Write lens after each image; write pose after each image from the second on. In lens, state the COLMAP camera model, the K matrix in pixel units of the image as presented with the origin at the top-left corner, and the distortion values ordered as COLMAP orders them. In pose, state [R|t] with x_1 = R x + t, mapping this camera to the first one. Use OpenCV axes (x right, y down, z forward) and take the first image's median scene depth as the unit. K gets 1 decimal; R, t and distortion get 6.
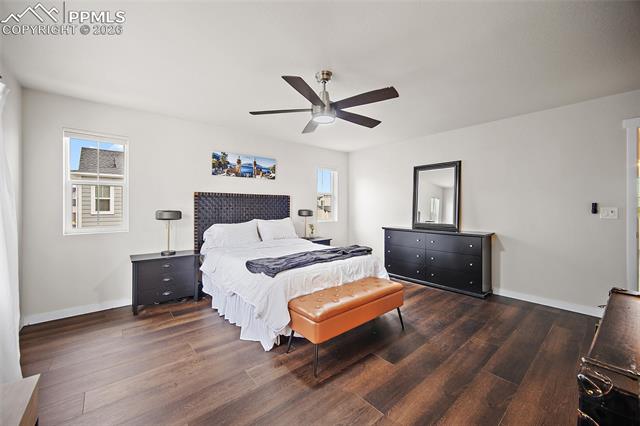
lens RADIAL K [[253.0, 0, 319.1], [0, 253.0, 211.6], [0, 0, 1]] dist [0.003934, 0.000078]
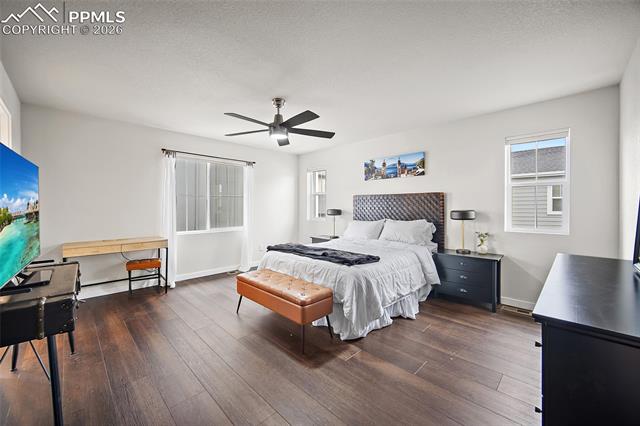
lens RADIAL K [[253.0, 0, 316.3], [0, 253.0, 208.0], [0, 0, 1]] dist [0.003934, 0.000078]
pose [[0.086870, 0.004672, -0.996209, 0.704907], [-0.018437, 0.999825, 0.003081, -0.009262], [0.996049, 0.018099, 0.086941, 0.591723]]
